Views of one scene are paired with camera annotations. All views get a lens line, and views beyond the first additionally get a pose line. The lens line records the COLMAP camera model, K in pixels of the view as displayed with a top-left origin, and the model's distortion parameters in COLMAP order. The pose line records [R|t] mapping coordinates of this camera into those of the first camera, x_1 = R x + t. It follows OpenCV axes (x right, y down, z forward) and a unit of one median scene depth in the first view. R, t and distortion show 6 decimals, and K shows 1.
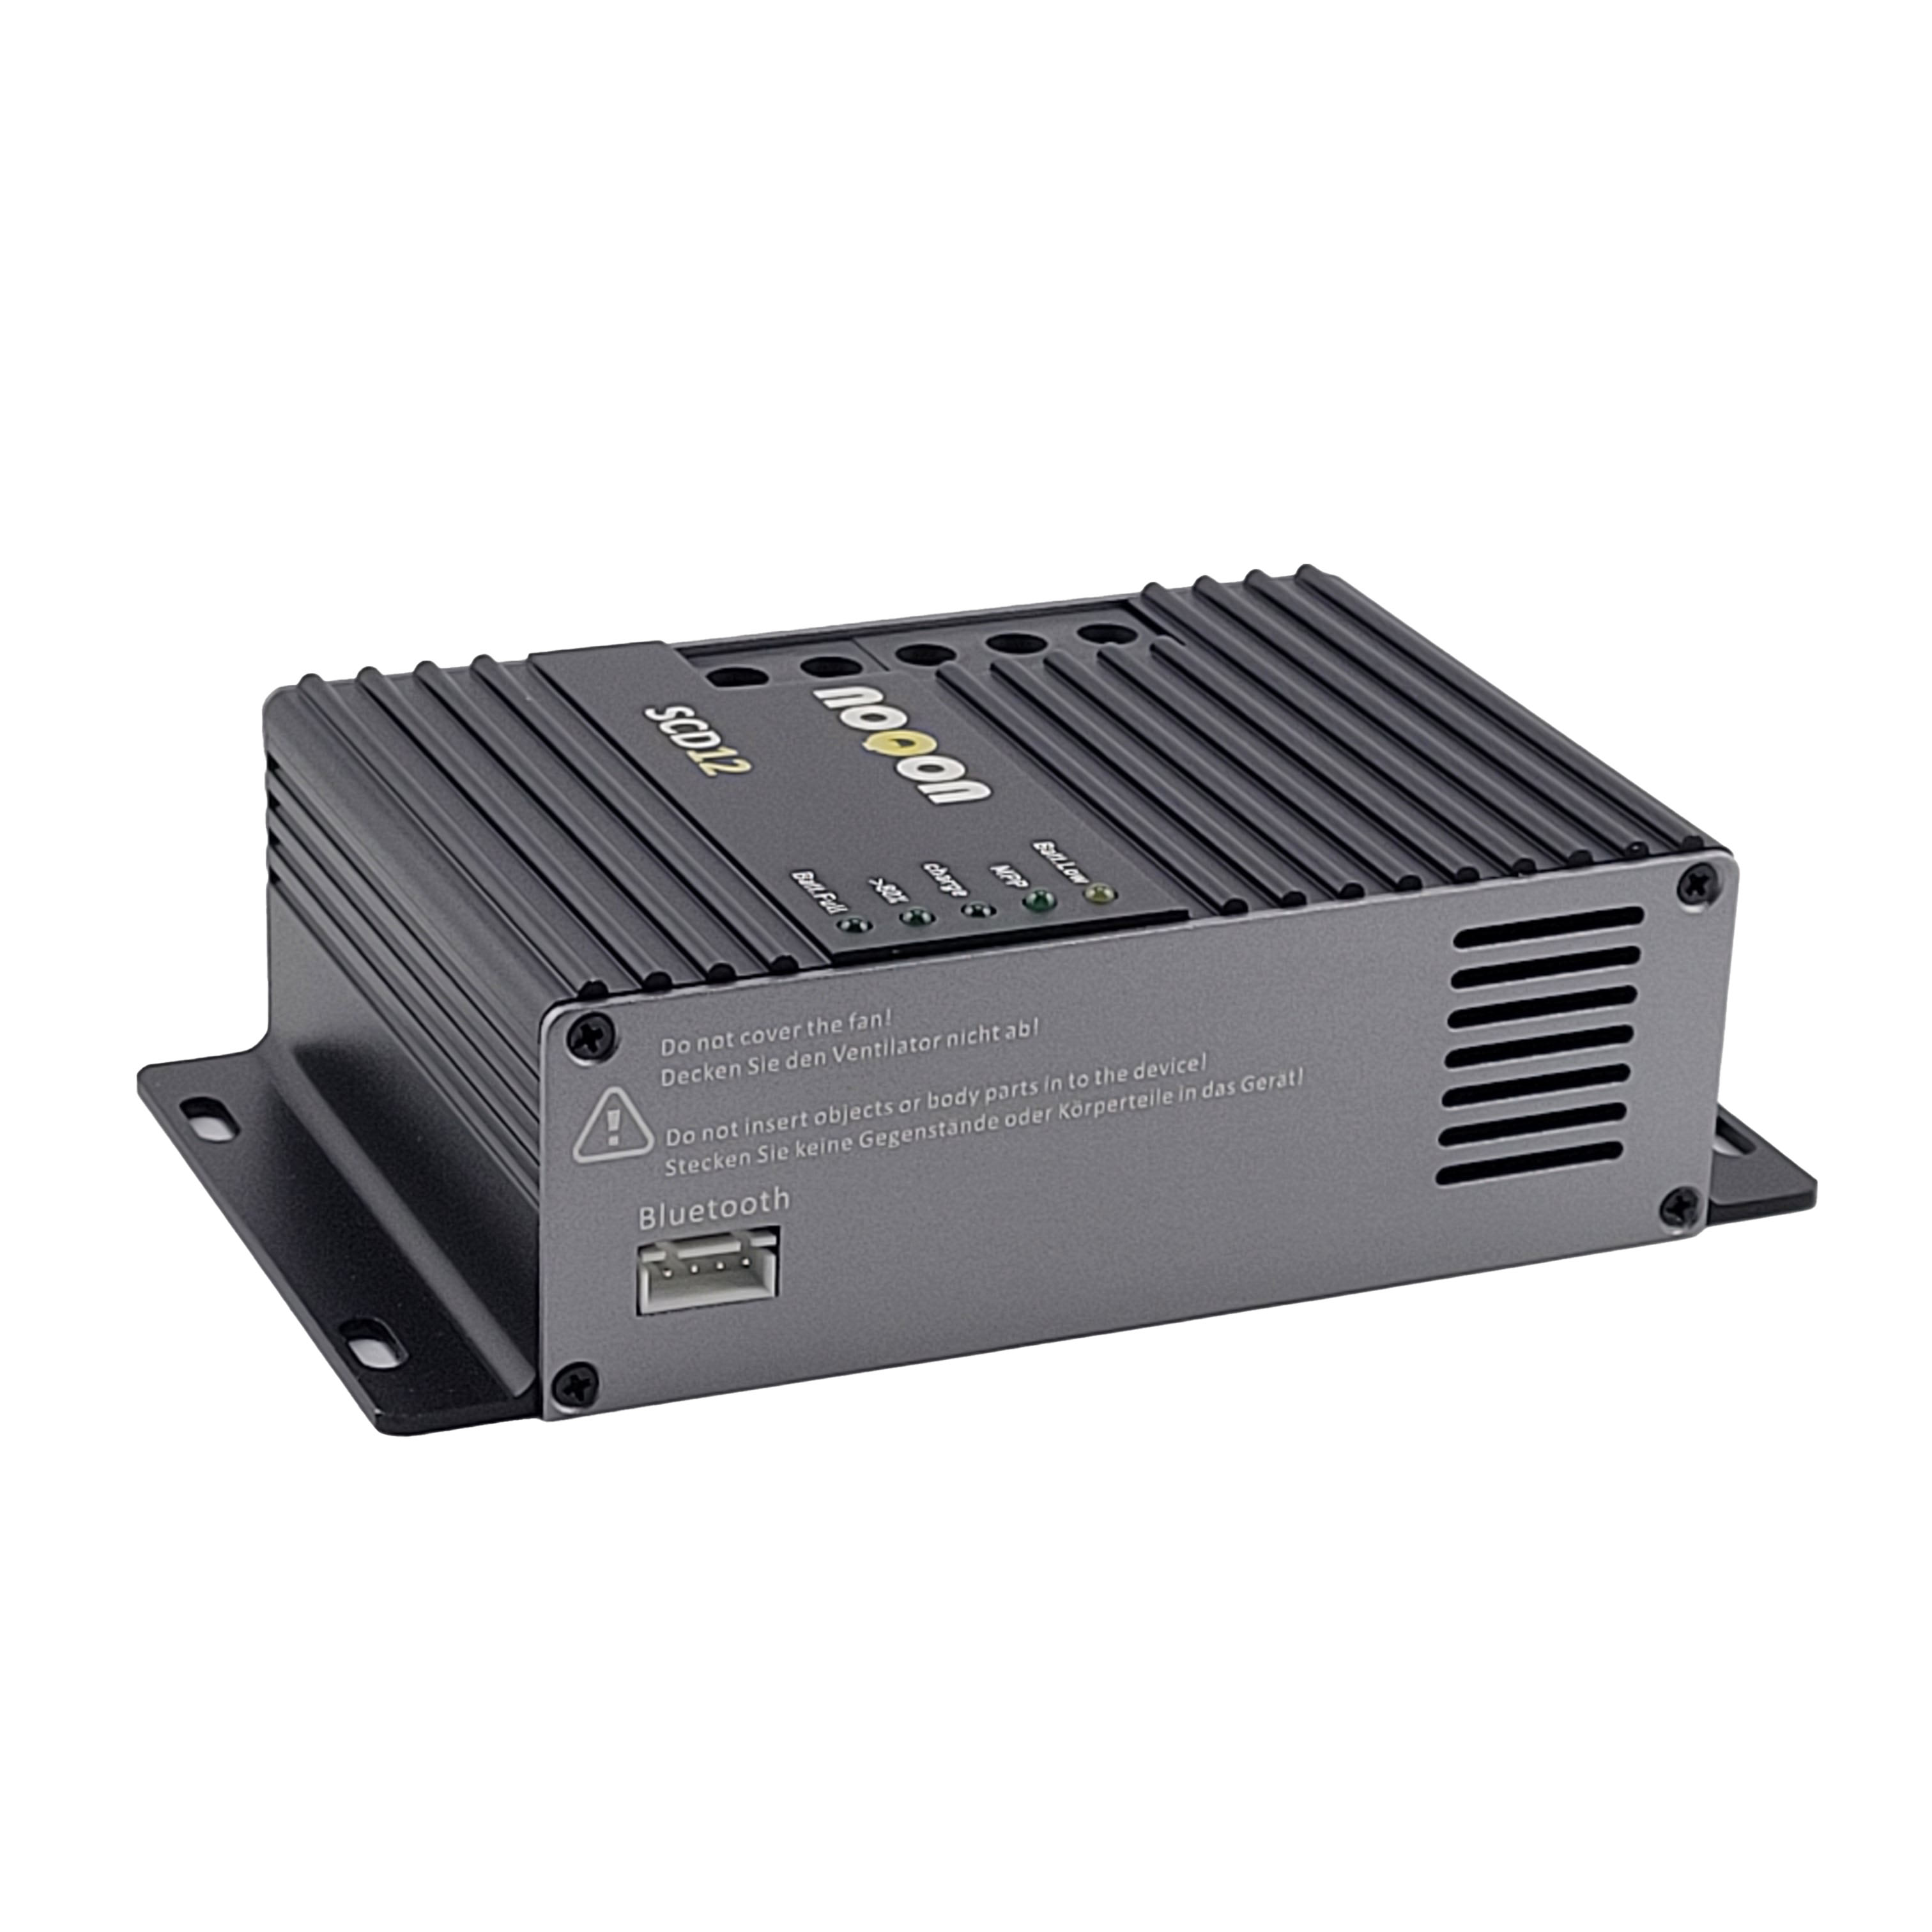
lens RADIAL K [[5770.1, 0, 966.0], [0, 5770.1, 966.0], [0, 0, 1]] dist [-0.047369, -0.614719]
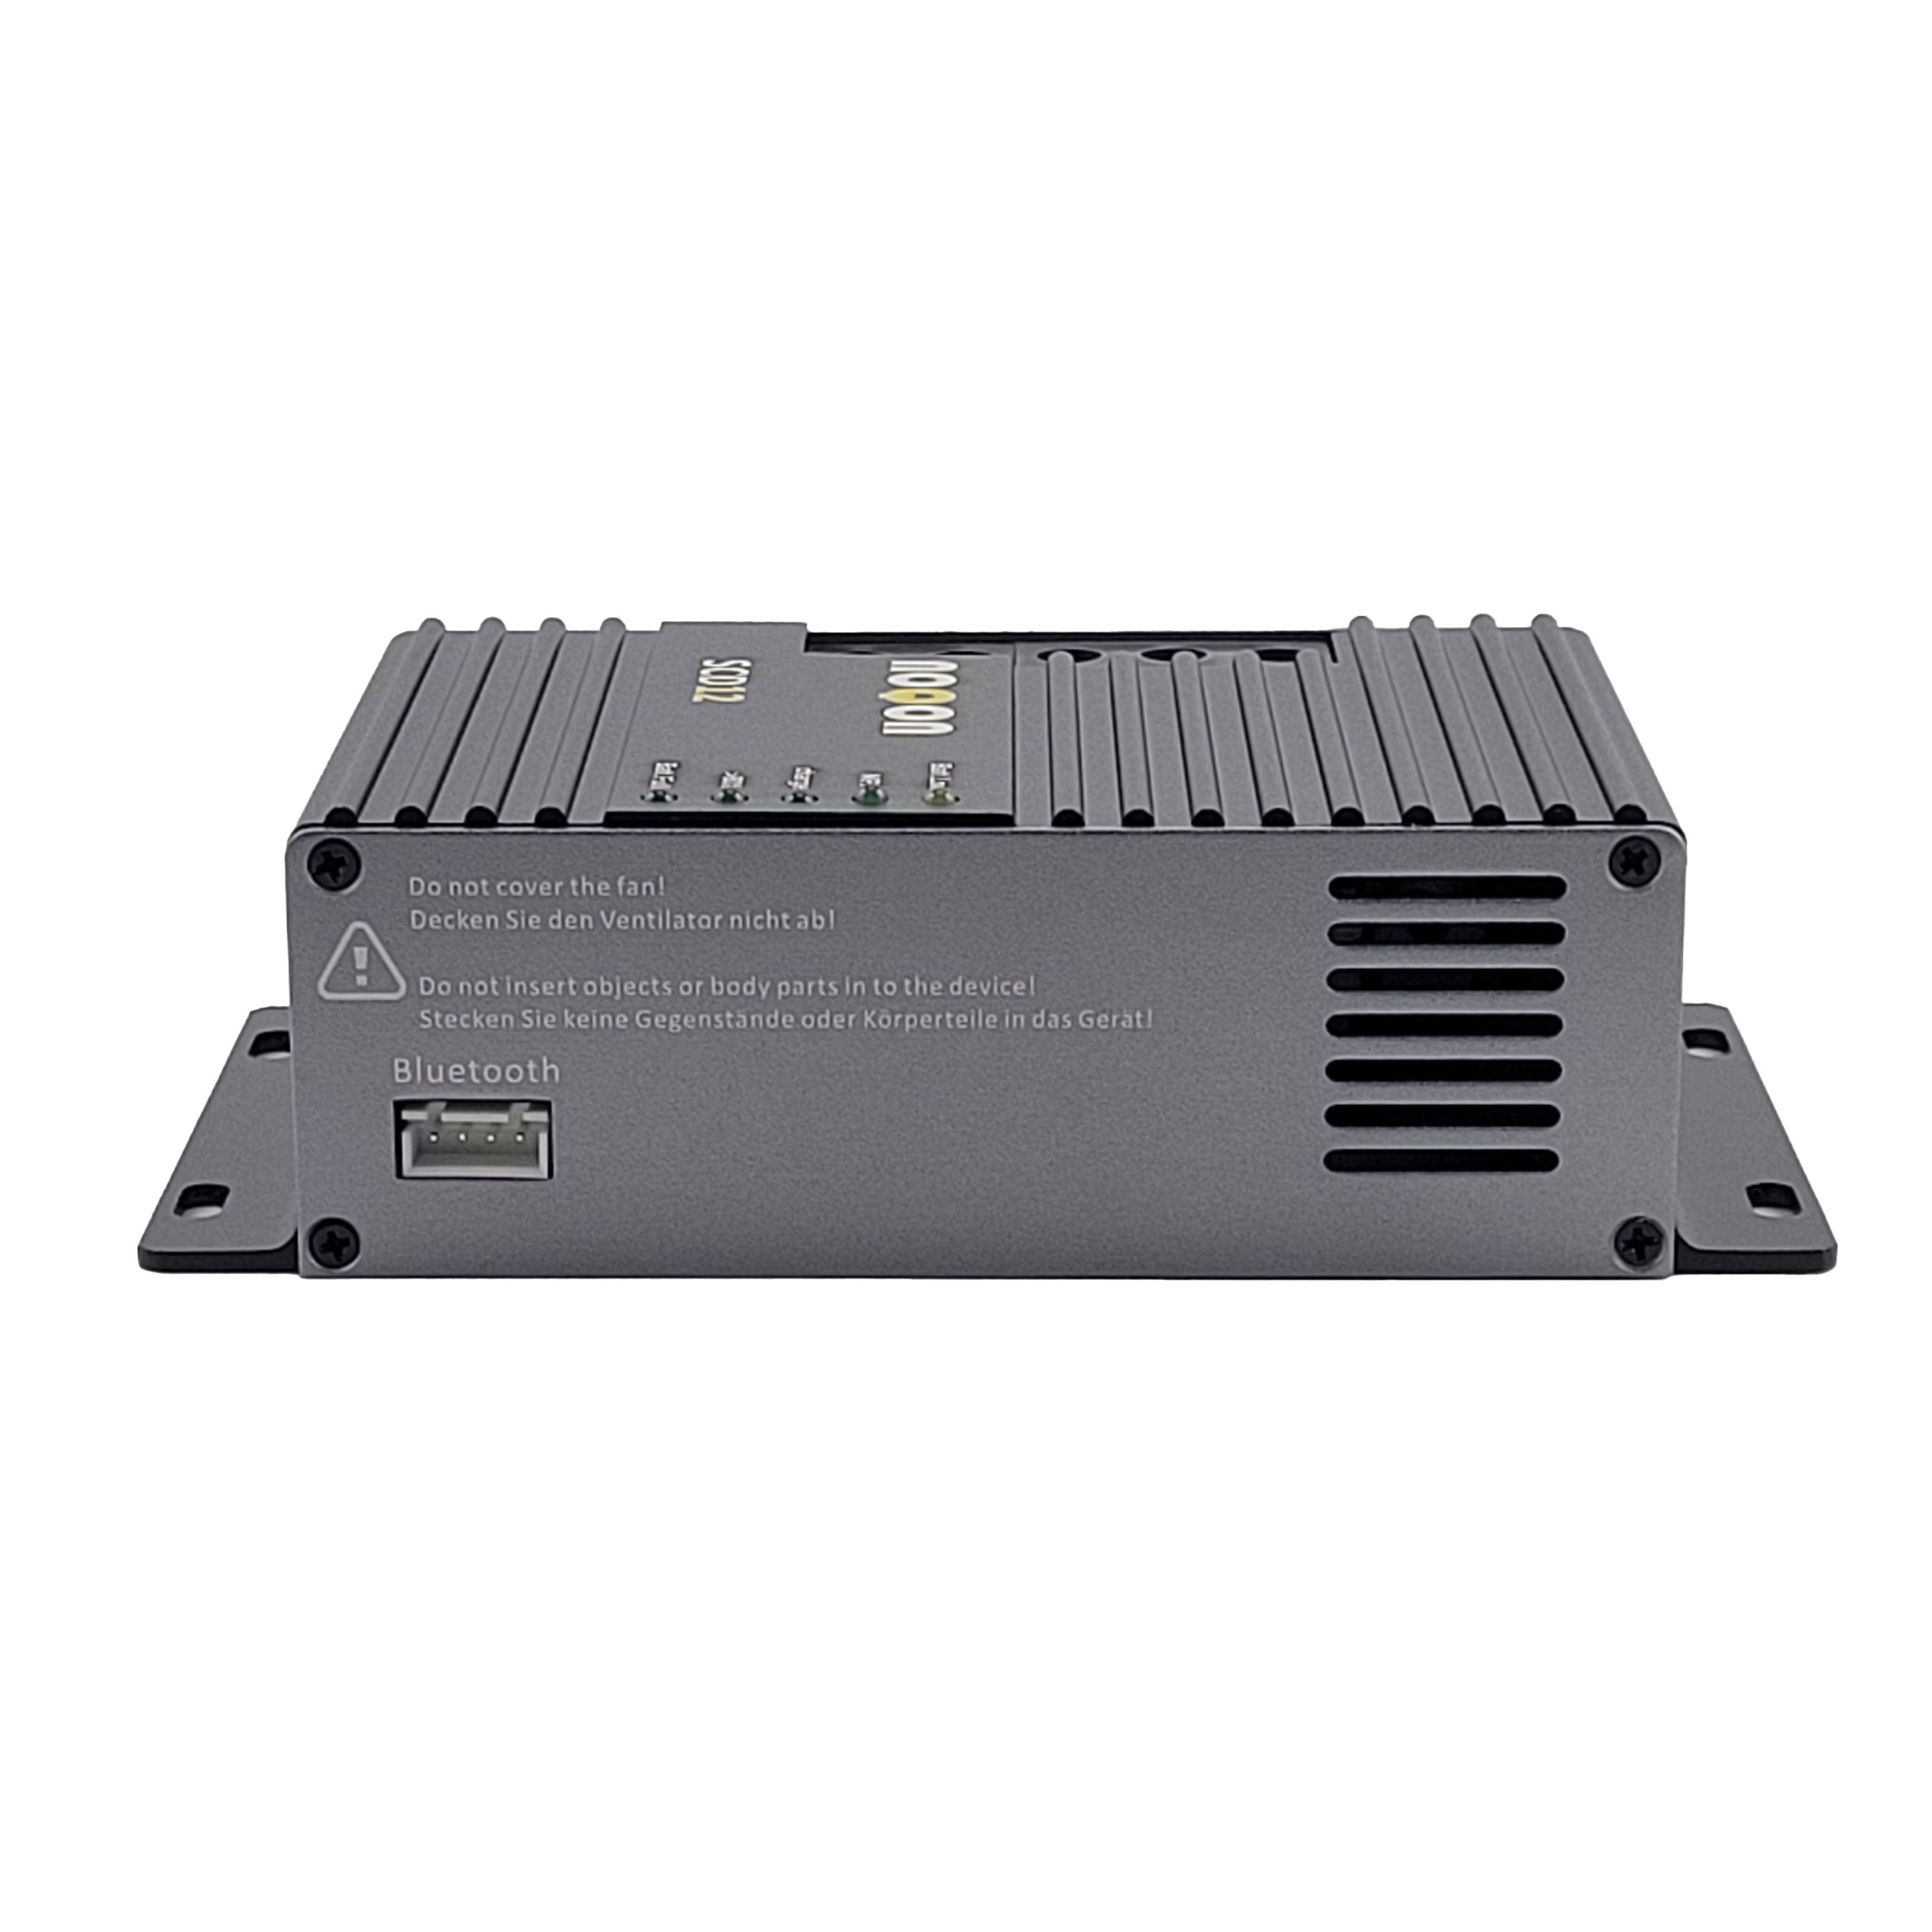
lens RADIAL K [[5706.0, 0, 966.0], [0, 5706.0, 966.0], [0, 0, 1]] dist [0.000194, 1.631946]
pose [[0.914008, 0.065966, -0.400297, 0.410978], [-0.124460, 0.984707, -0.121911, 0.130504], [0.386133, 0.161249, 0.908240, 0.160586]]
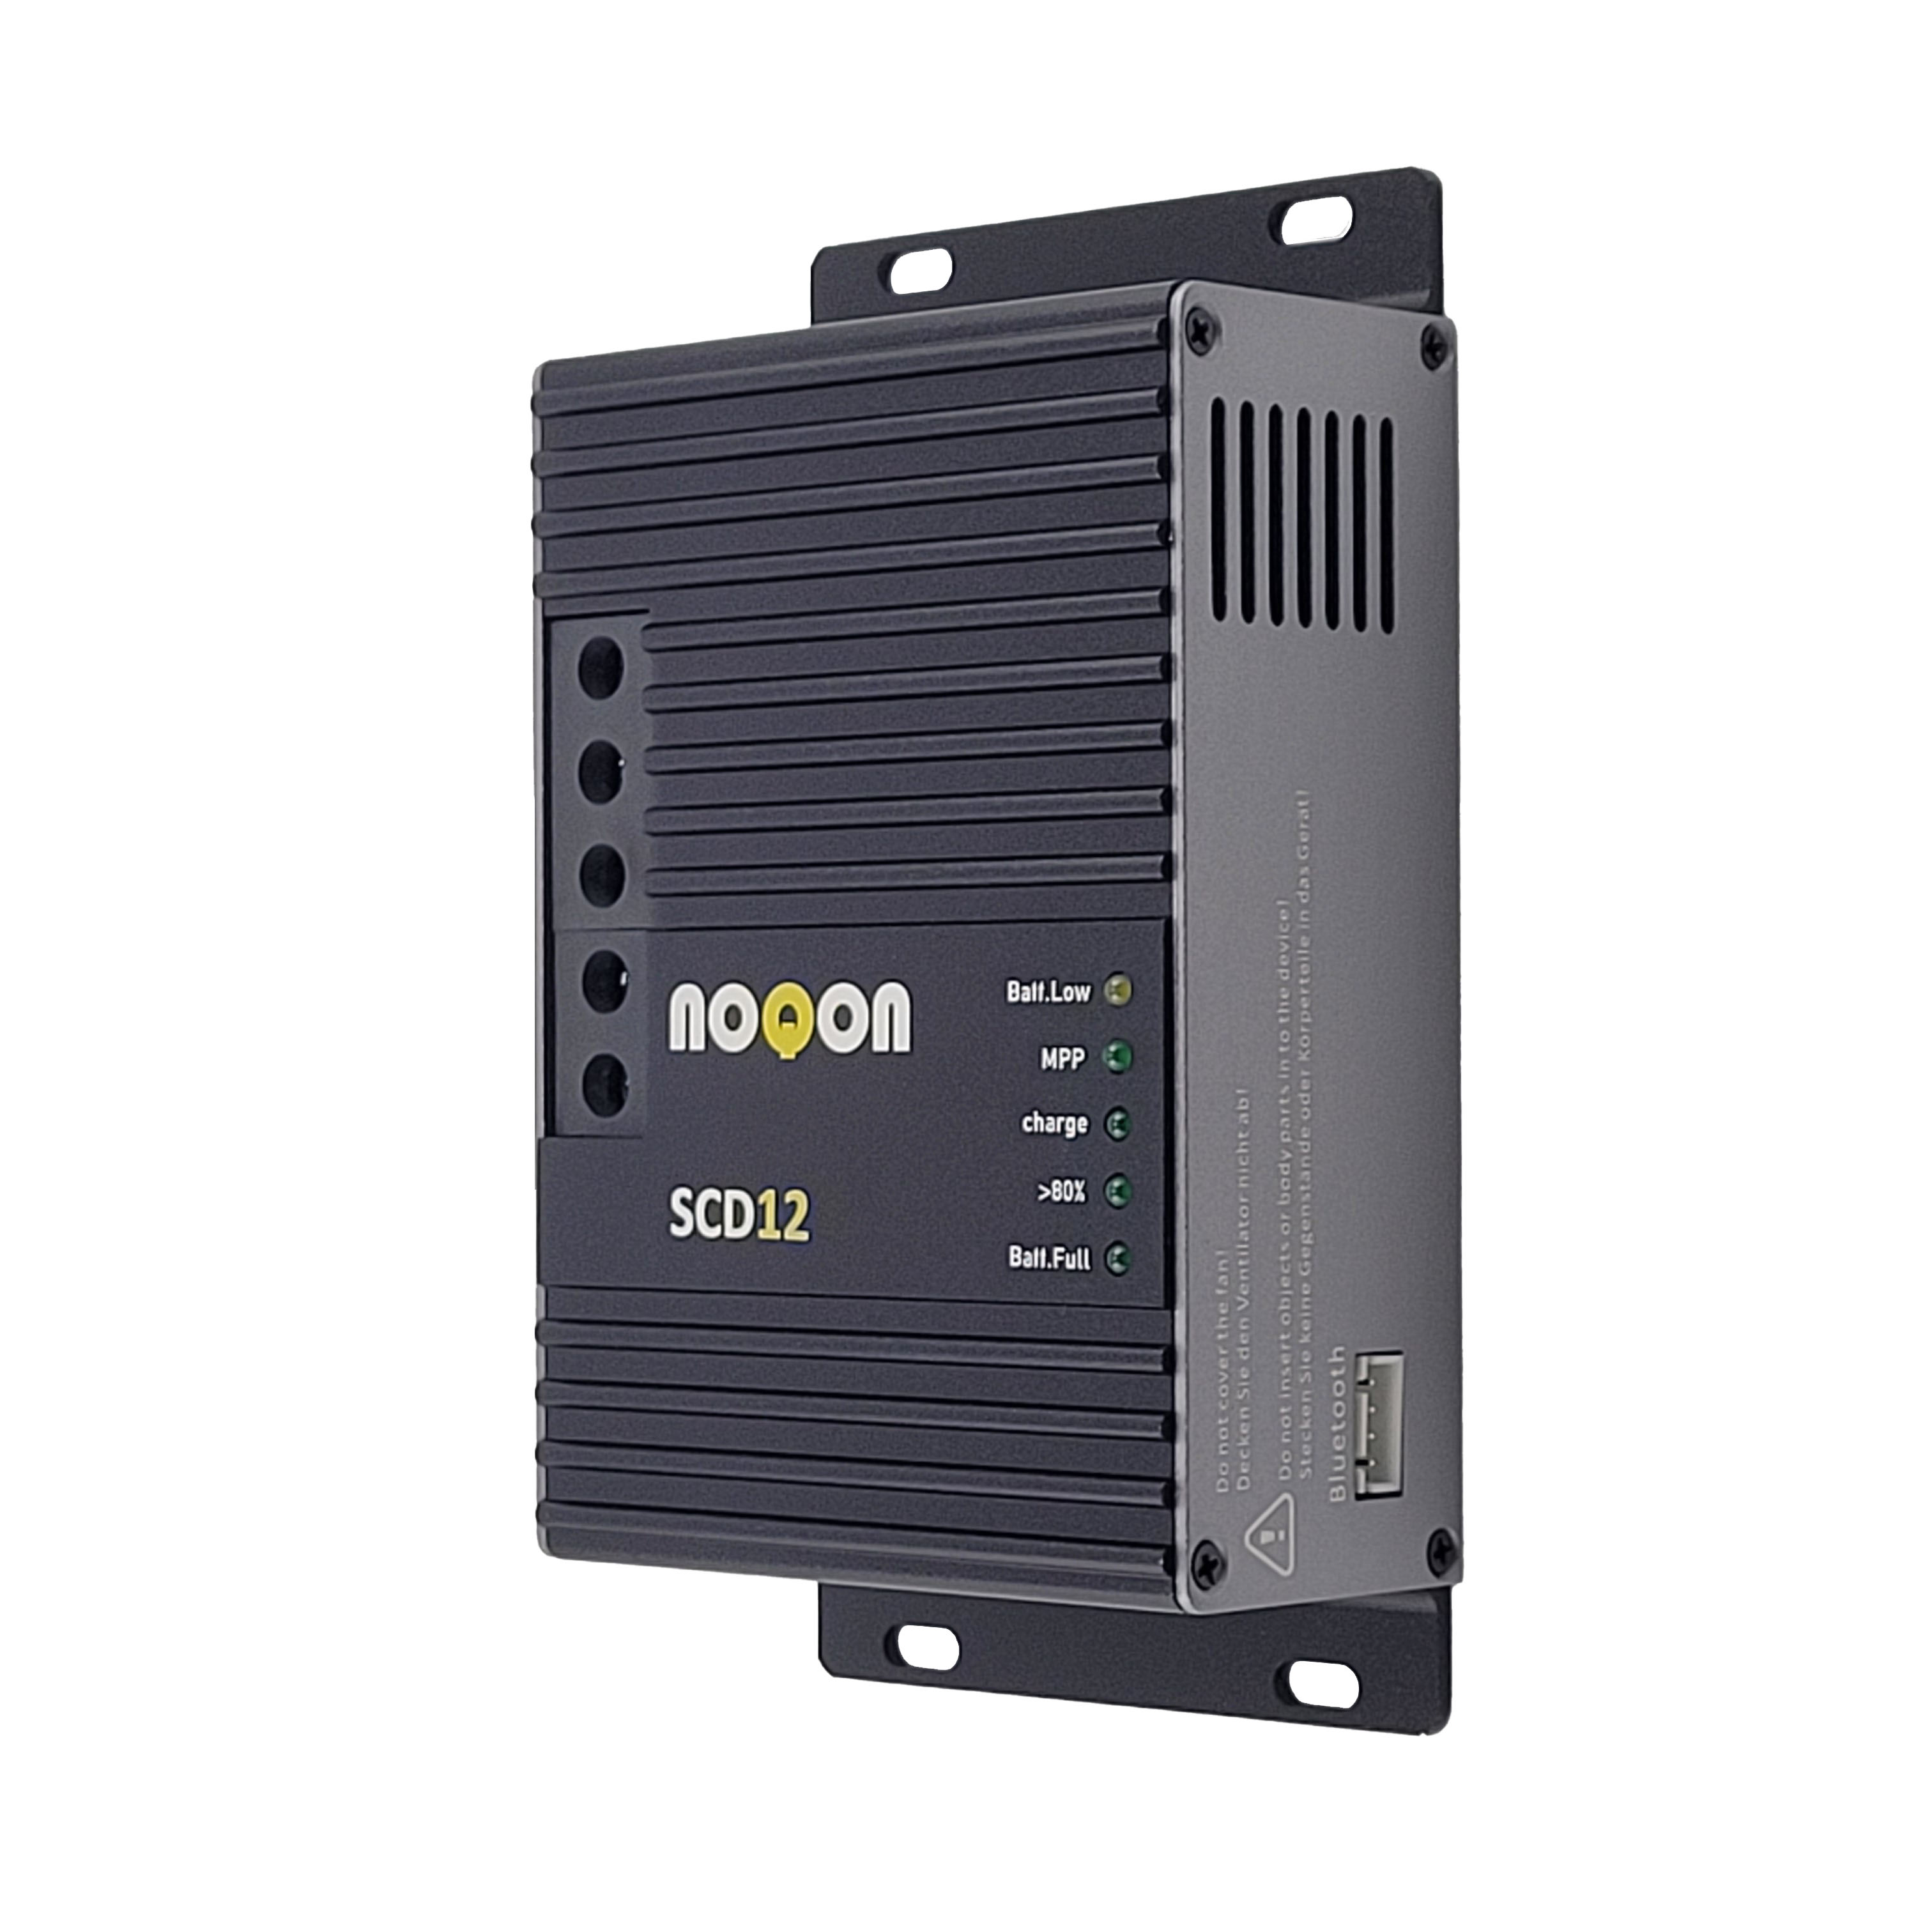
lens RADIAL K [[5706.0, 0, 966.0], [0, 5706.0, 966.0], [0, 0, 1]] dist [0.000194, 1.631946]
pose [[0.261726, -0.923328, -0.281007, 0.300093], [0.897762, 0.126026, 0.422068, -0.456525], [-0.354293, -0.362744, 0.861913, 0.173569]]
